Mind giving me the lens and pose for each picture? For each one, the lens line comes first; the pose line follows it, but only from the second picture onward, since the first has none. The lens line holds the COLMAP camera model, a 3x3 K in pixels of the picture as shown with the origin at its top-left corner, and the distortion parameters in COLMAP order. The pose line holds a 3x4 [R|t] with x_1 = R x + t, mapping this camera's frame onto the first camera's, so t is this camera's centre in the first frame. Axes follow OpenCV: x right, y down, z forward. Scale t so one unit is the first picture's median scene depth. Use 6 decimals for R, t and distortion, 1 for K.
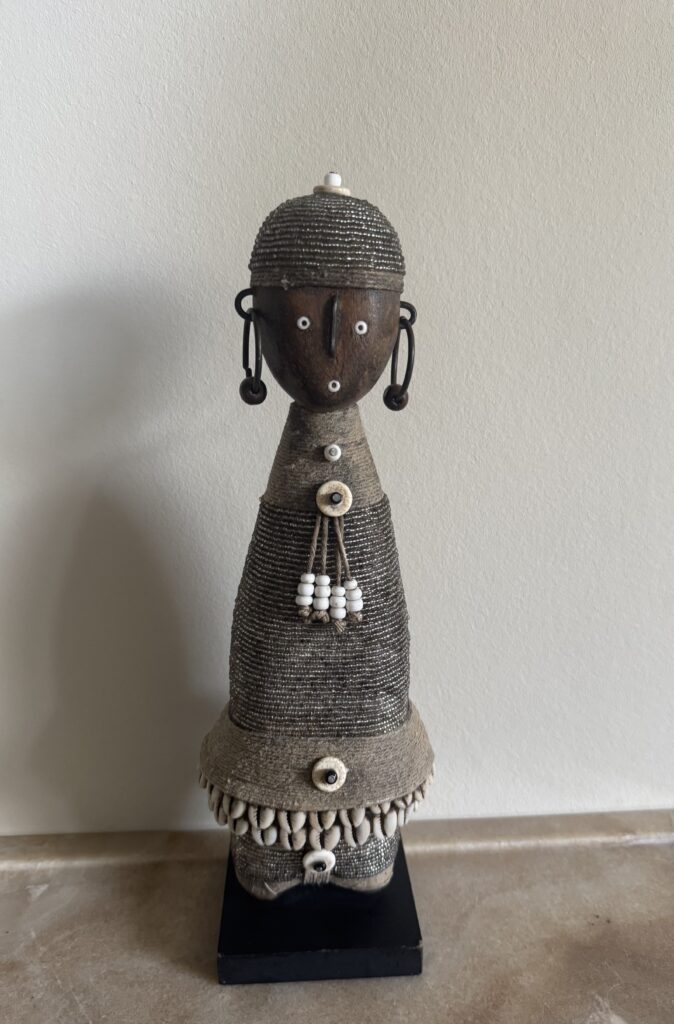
lens RADIAL K [[800.0, 0, 340.0], [0, 800.0, 535.0], [0, 0, 1]] dist [0.084865, -0.136576]
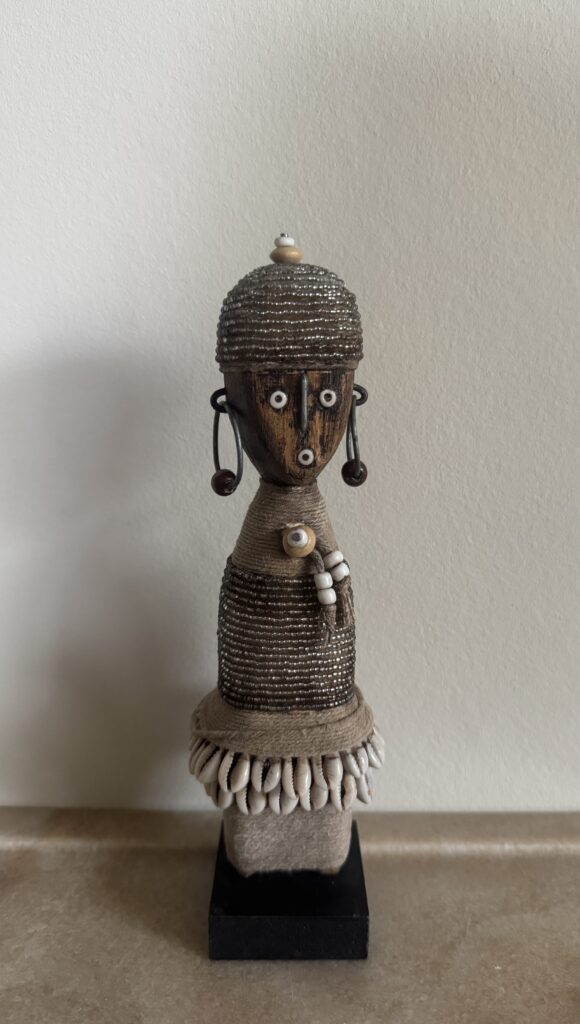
lens RADIAL K [[753.1, 0, 299.3], [0, 753.1, 518.7], [0, 0, 1]] dist [-0.009470, -0.010502]
pose [[0.997760, 0.022786, -0.062899, 0.060267], [-0.027396, 0.996923, -0.073441, 0.164967], [0.061032, 0.075000, 0.995314, 0.346897]]
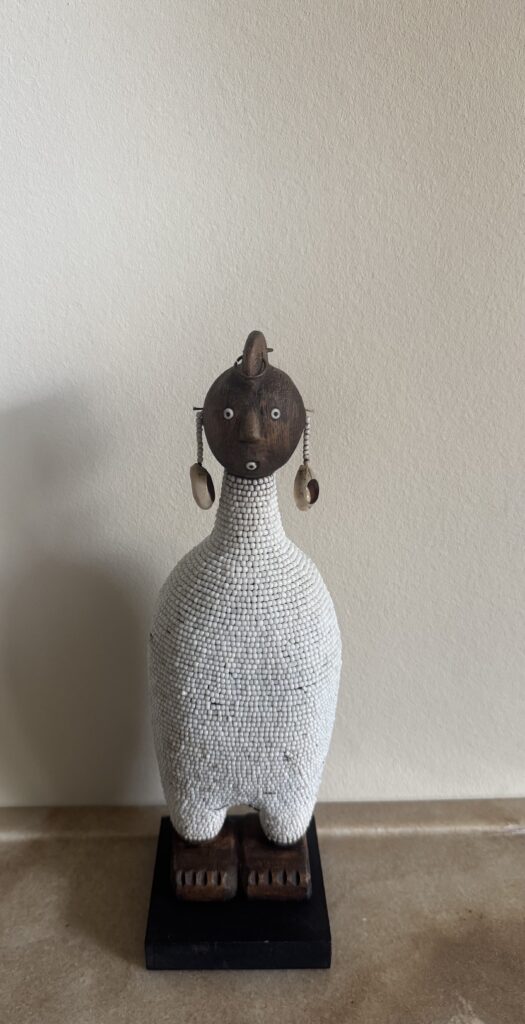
lens RADIAL K [[782.2, 0, 211.8], [0, 782.2, 527.9], [0, 0, 1]] dist [0.067122, -0.106510]
pose [[0.996444, -0.002833, -0.084212, 0.089522], [0.007509, 0.998443, 0.055266, -0.044701], [0.083924, -0.055702, 0.994914, 0.053667]]
